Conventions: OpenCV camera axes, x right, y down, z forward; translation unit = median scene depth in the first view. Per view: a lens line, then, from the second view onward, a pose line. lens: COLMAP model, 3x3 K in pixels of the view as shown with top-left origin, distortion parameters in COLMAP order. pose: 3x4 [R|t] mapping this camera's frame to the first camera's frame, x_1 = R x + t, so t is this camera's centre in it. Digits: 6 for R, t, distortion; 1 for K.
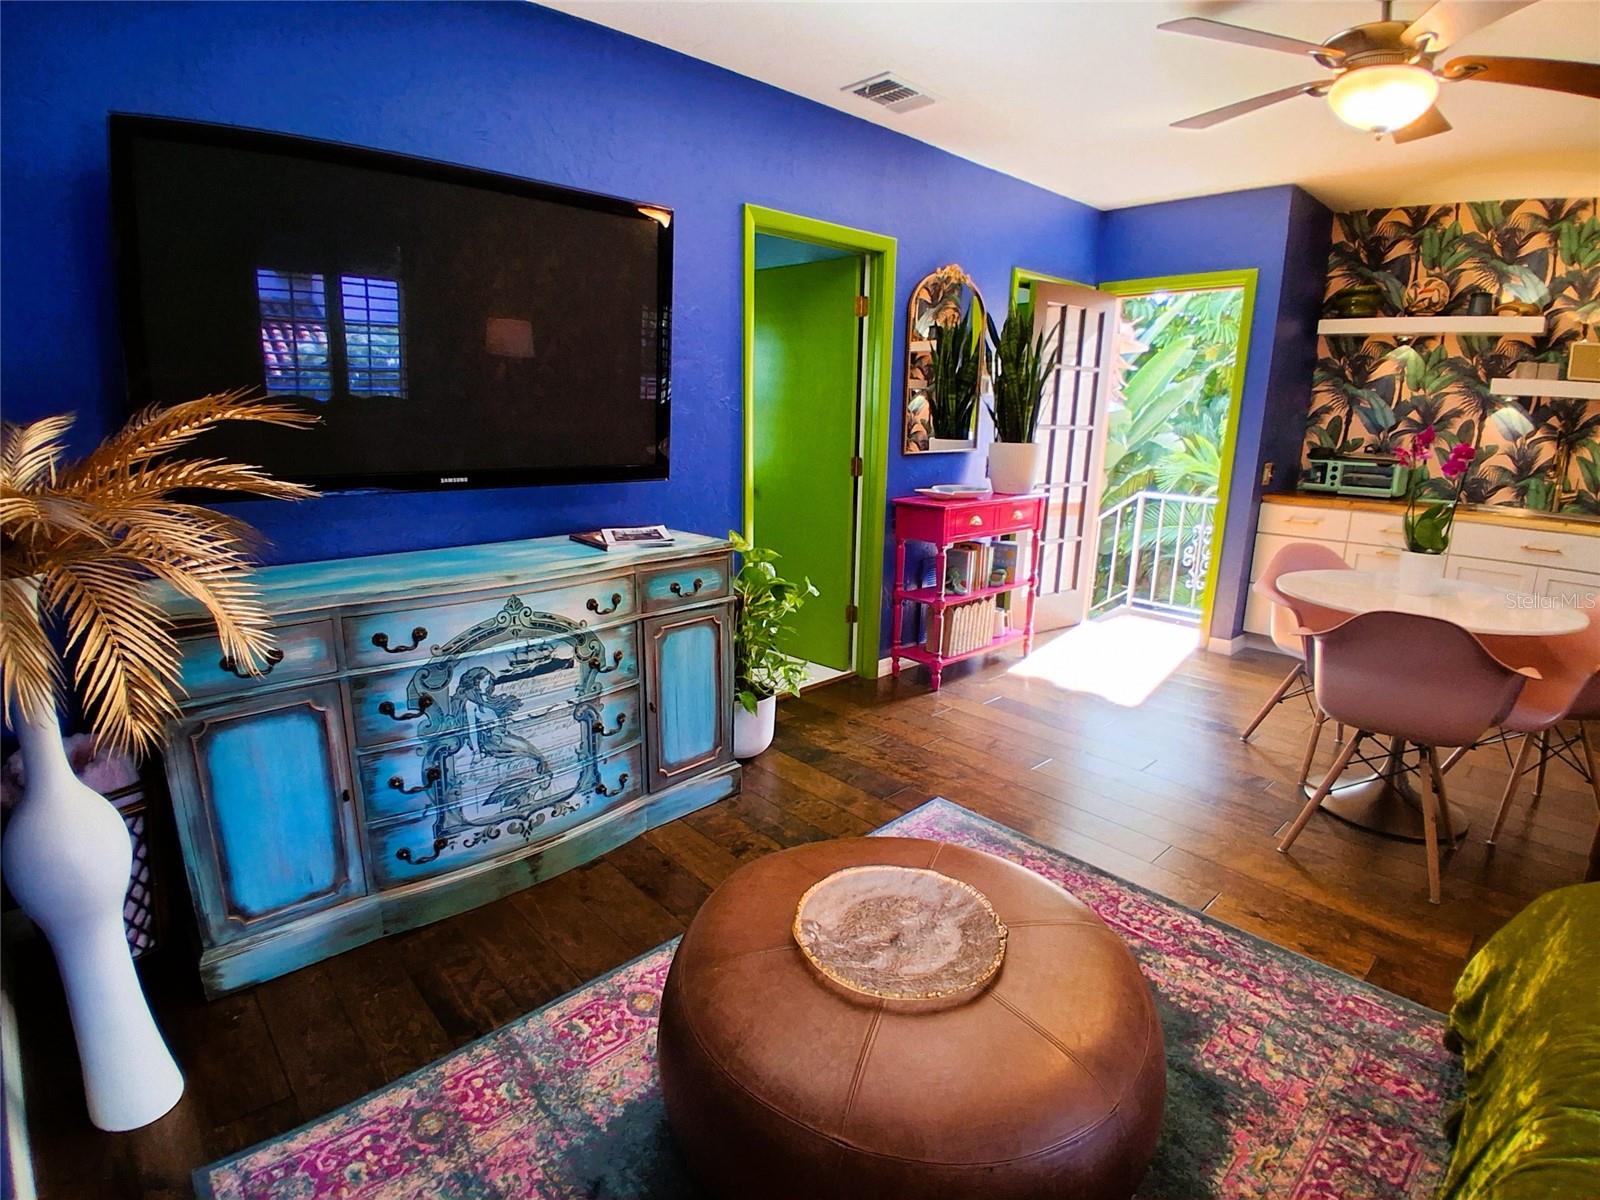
lens RADIAL K [[807.8, 0, 799.7], [0, 807.8, 597.6], [0, 0, 1]] dist [0.004585, -0.047511]
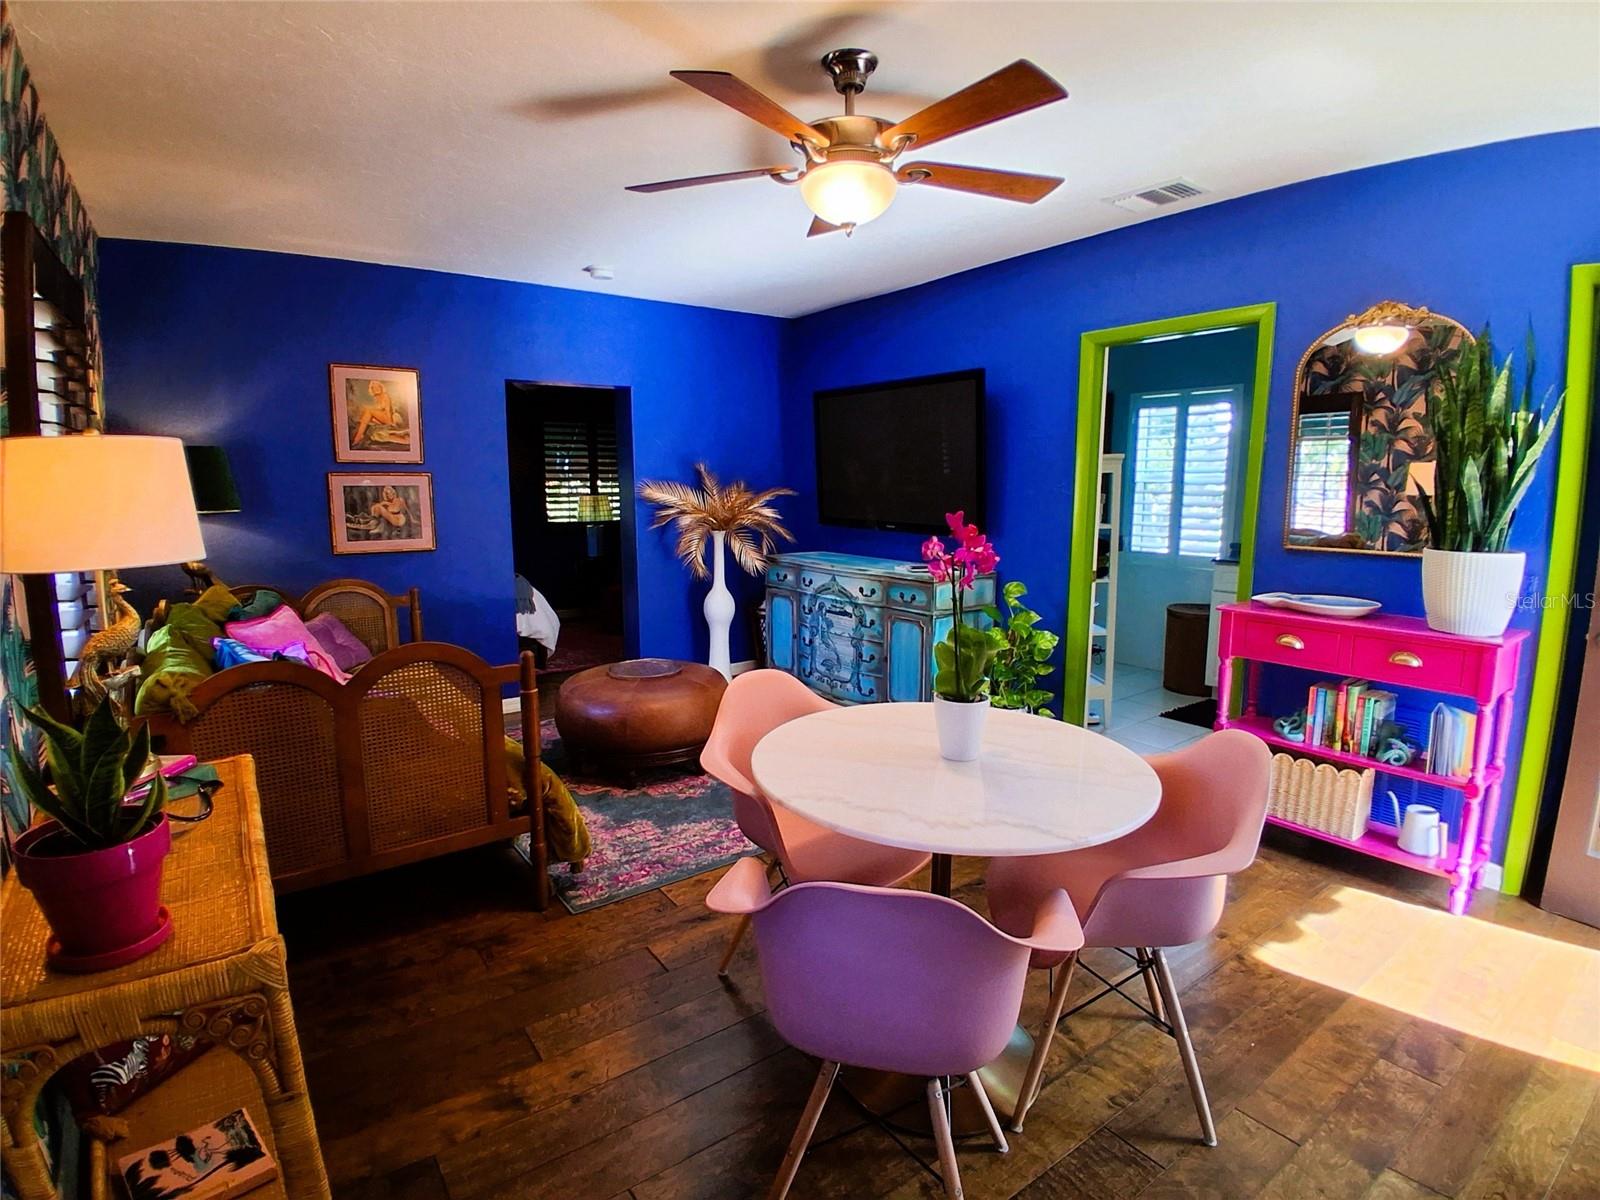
lens RADIAL K [[807.8, 0, 799.7], [0, 807.8, 597.6], [0, 0, 1]] dist [0.004585, -0.047511]
pose [[-0.128795, 0.132863, -0.982730, 0.945672], [-0.226423, 0.960867, 0.159582, -0.141171], [0.965476, 0.243066, -0.093672, 0.578865]]
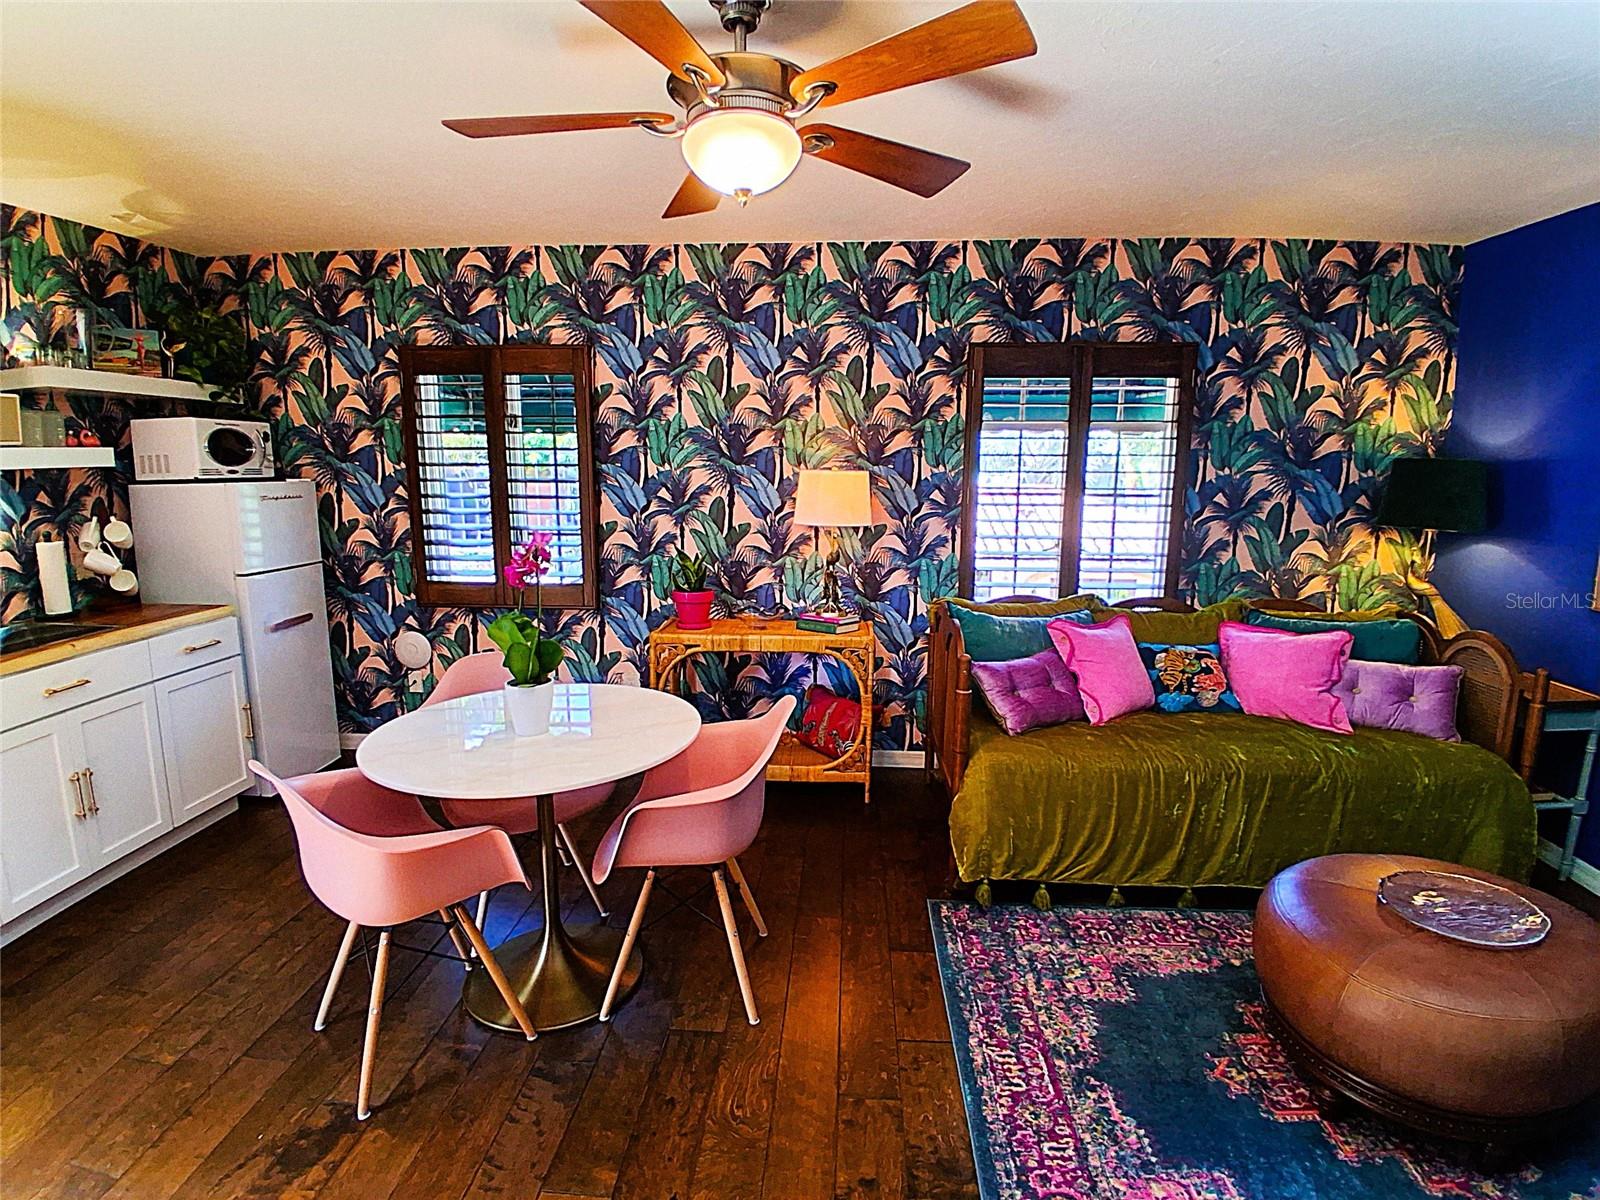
lens RADIAL K [[807.8, 0, 799.7], [0, 807.8, 597.6], [0, 0, 1]] dist [0.004585, -0.047511]
pose [[-0.684635, -0.133474, 0.716561, 0.007098], [0.149544, 0.936455, 0.317314, -0.229433], [-0.713381, 0.324401, -0.621169, 0.821557]]
